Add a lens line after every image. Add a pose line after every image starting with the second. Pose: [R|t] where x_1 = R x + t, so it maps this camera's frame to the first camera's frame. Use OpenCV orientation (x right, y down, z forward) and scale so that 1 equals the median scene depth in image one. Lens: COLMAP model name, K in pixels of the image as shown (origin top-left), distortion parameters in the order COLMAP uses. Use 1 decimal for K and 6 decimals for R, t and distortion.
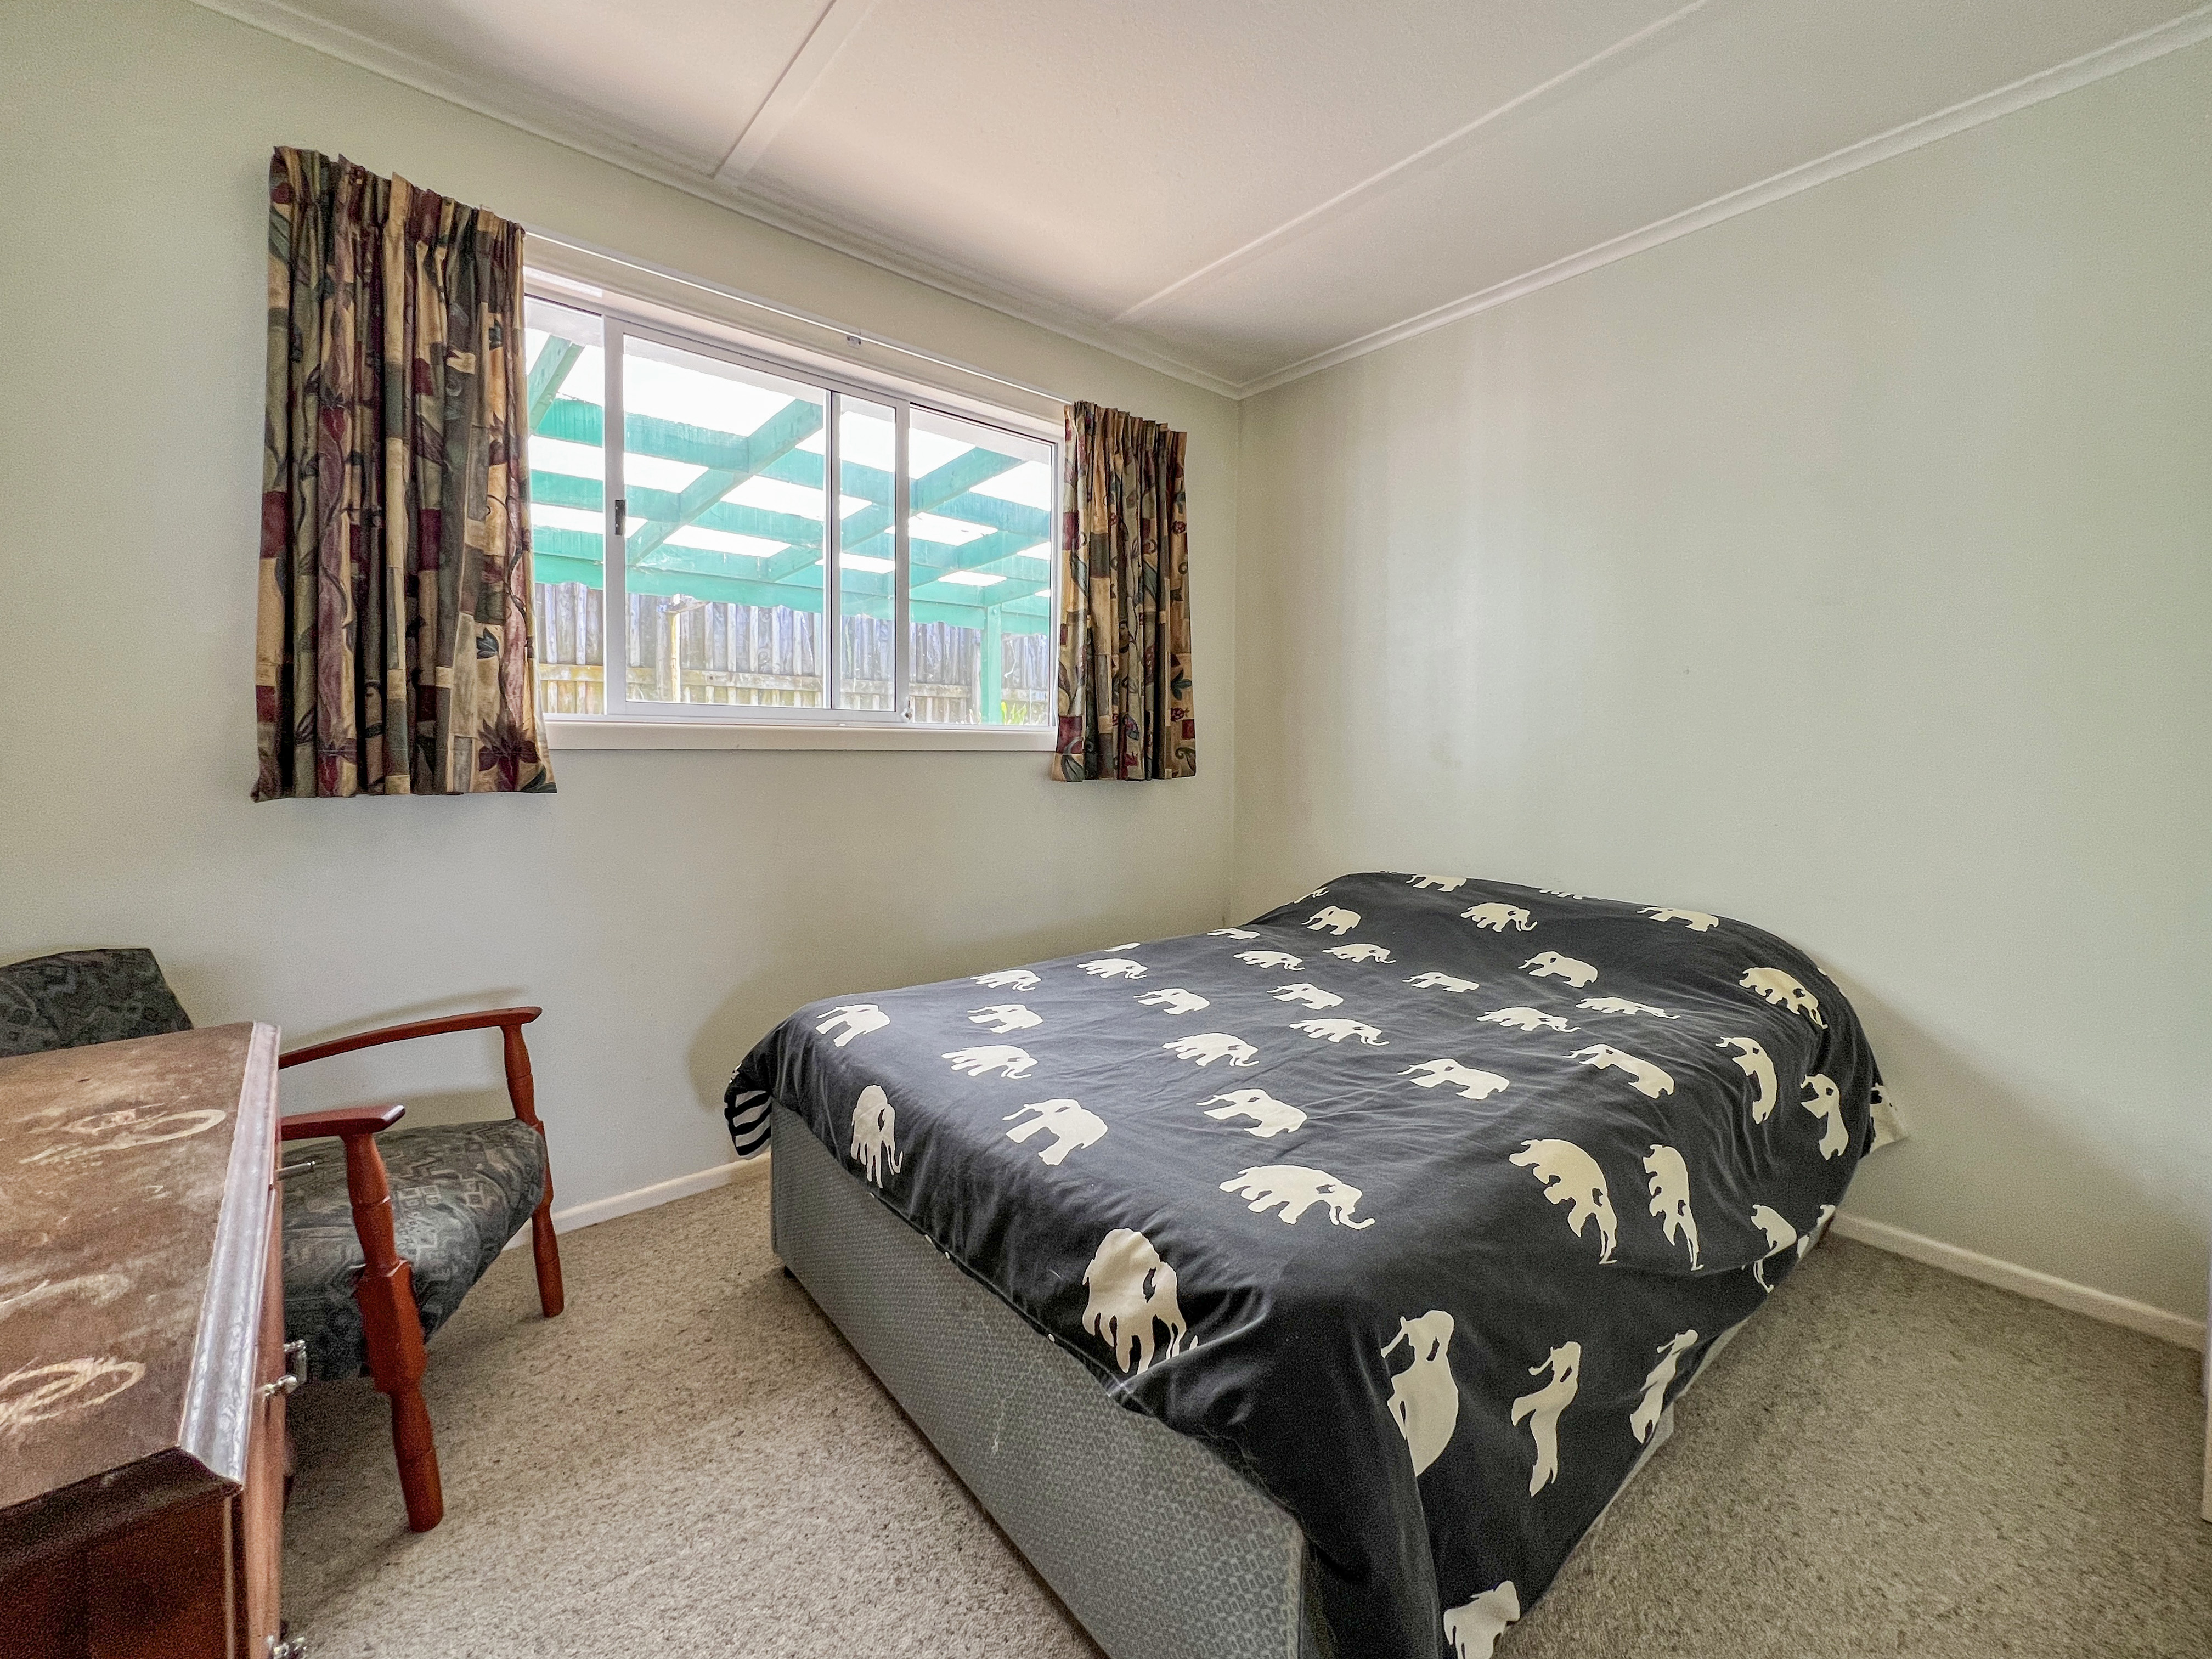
lens RADIAL K [[909.9, 0, 1106.2], [0, 909.9, 780.1], [0, 0, 1]] dist [-0.000822, -0.000136]
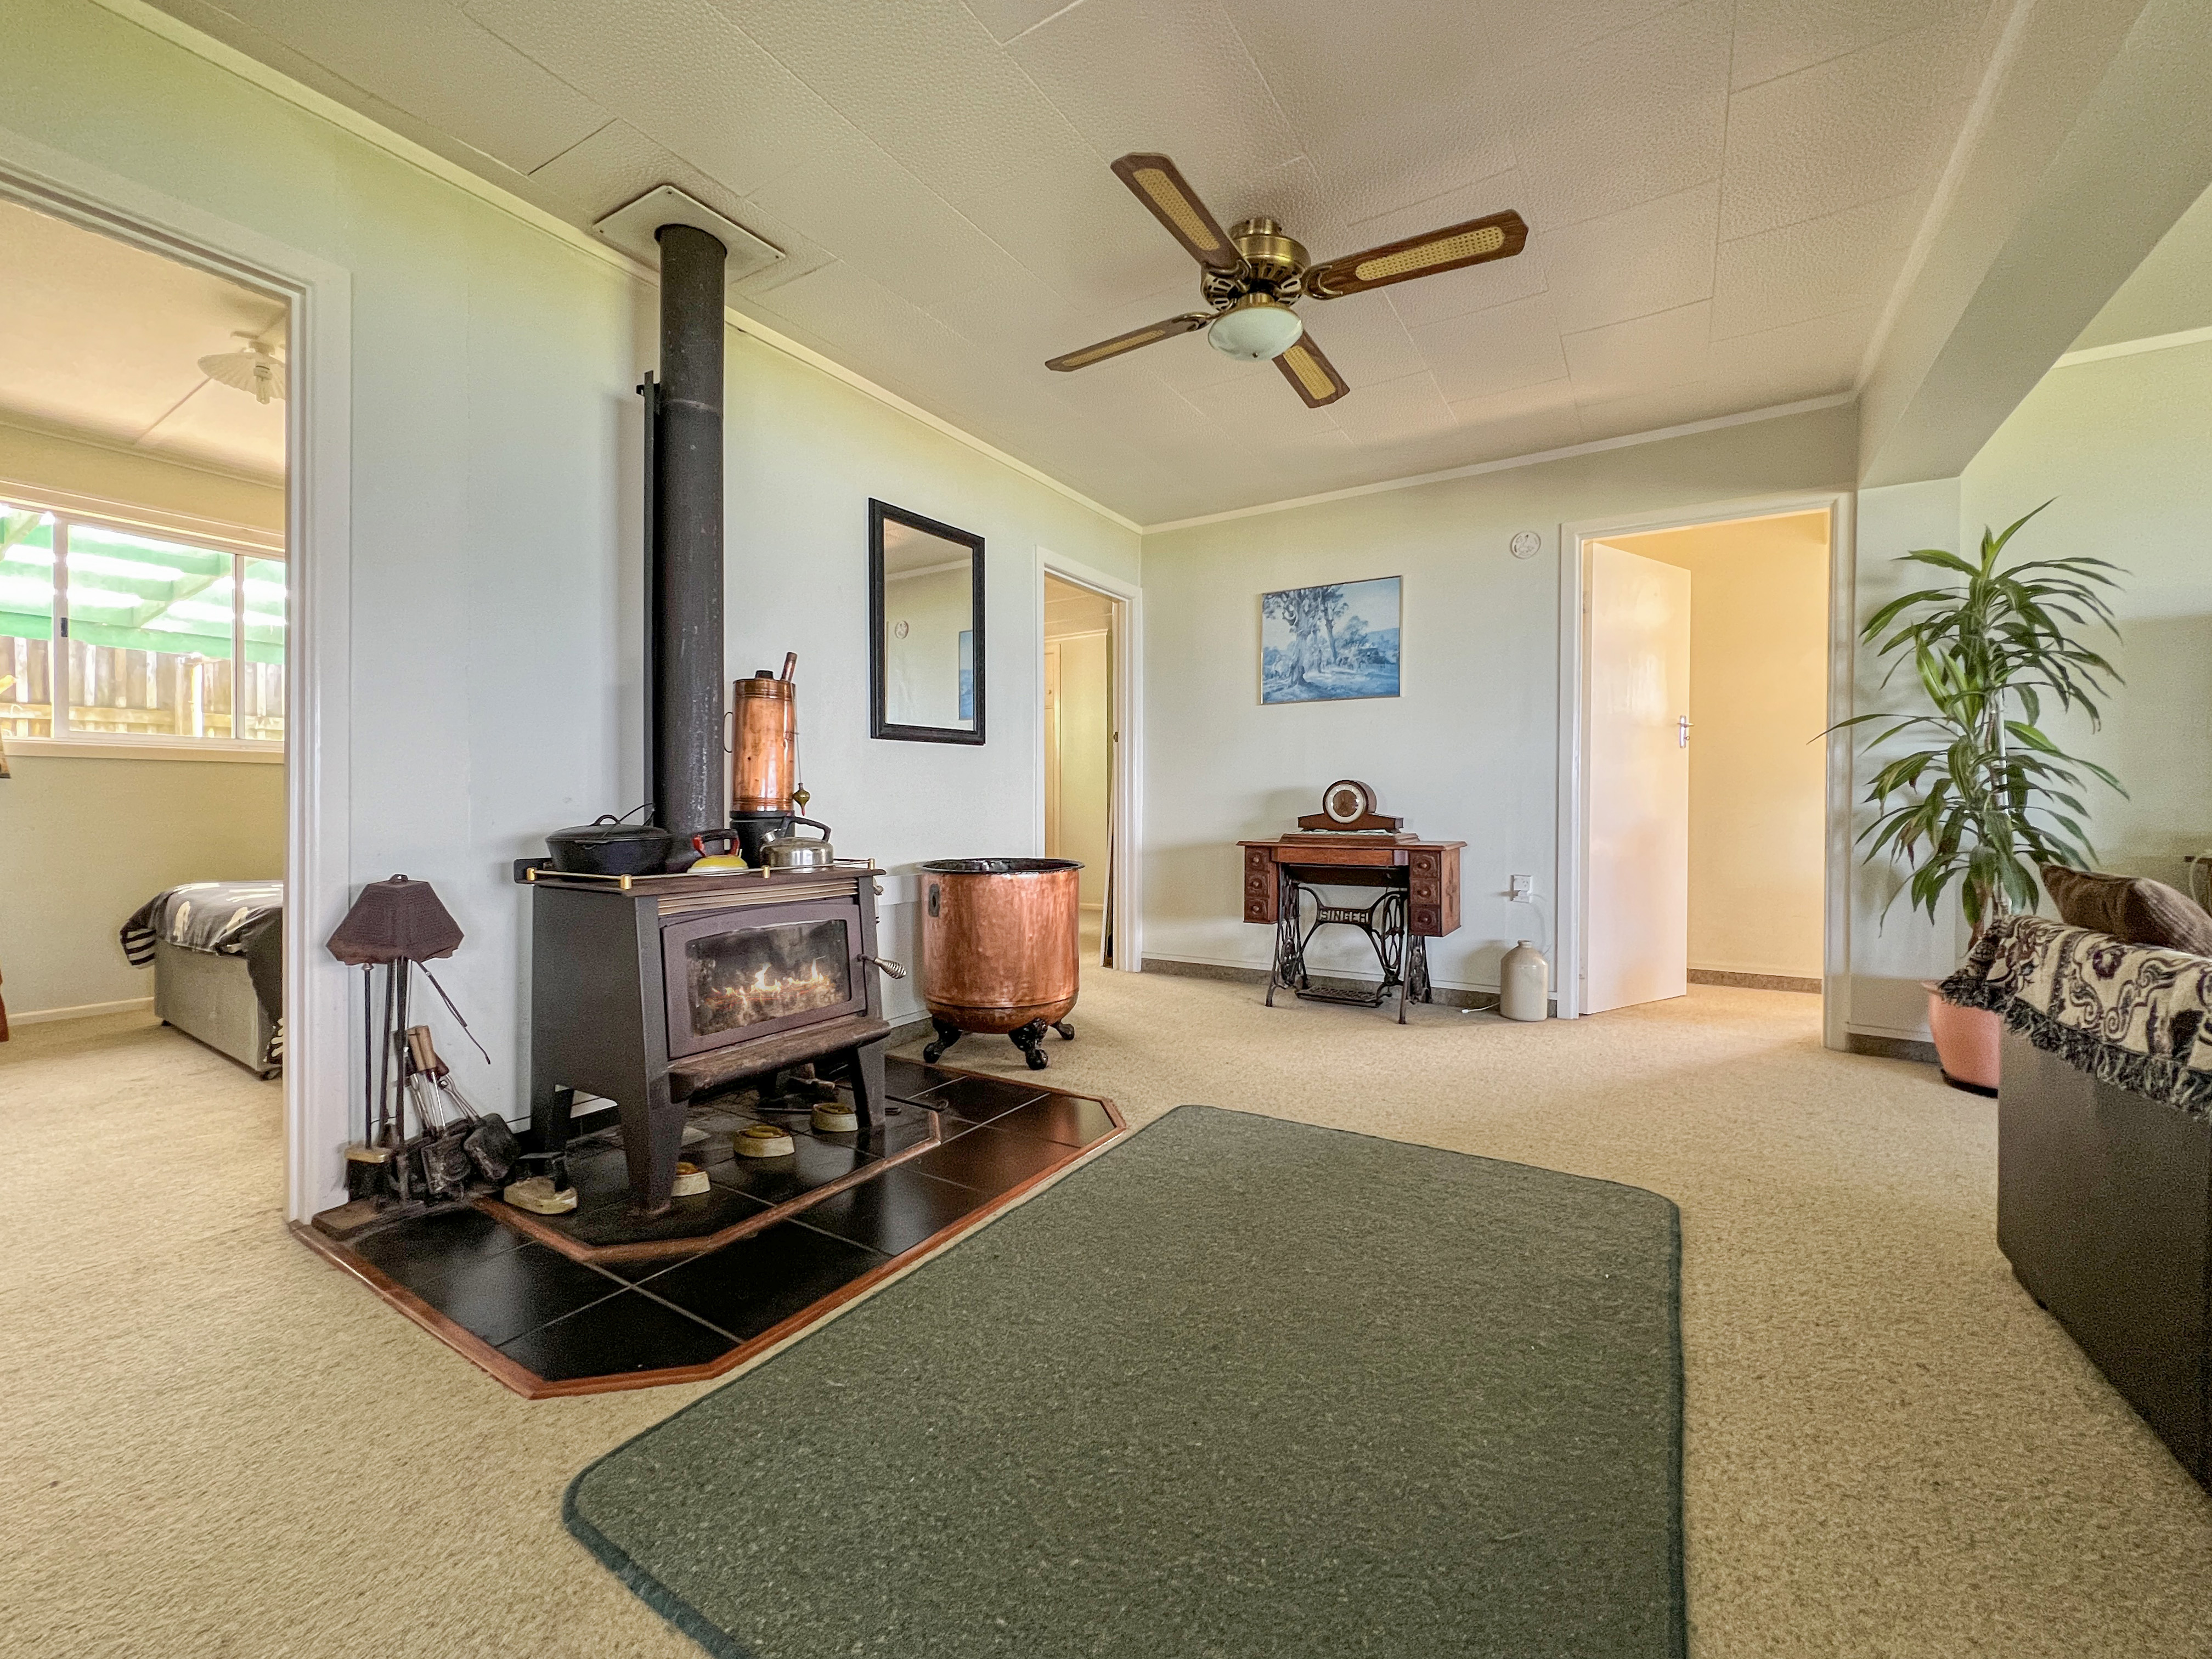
lens RADIAL K [[891.1, 0, 1103.4], [0, 891.1, 823.8], [0, 0, 1]] dist [0.000761, -0.000147]
pose [[0.957717, -0.008626, 0.287582, 1.035200], [0.012428, 0.999858, -0.011398, 0.159495], [-0.287443, 0.014490, 0.957688, -1.418982]]
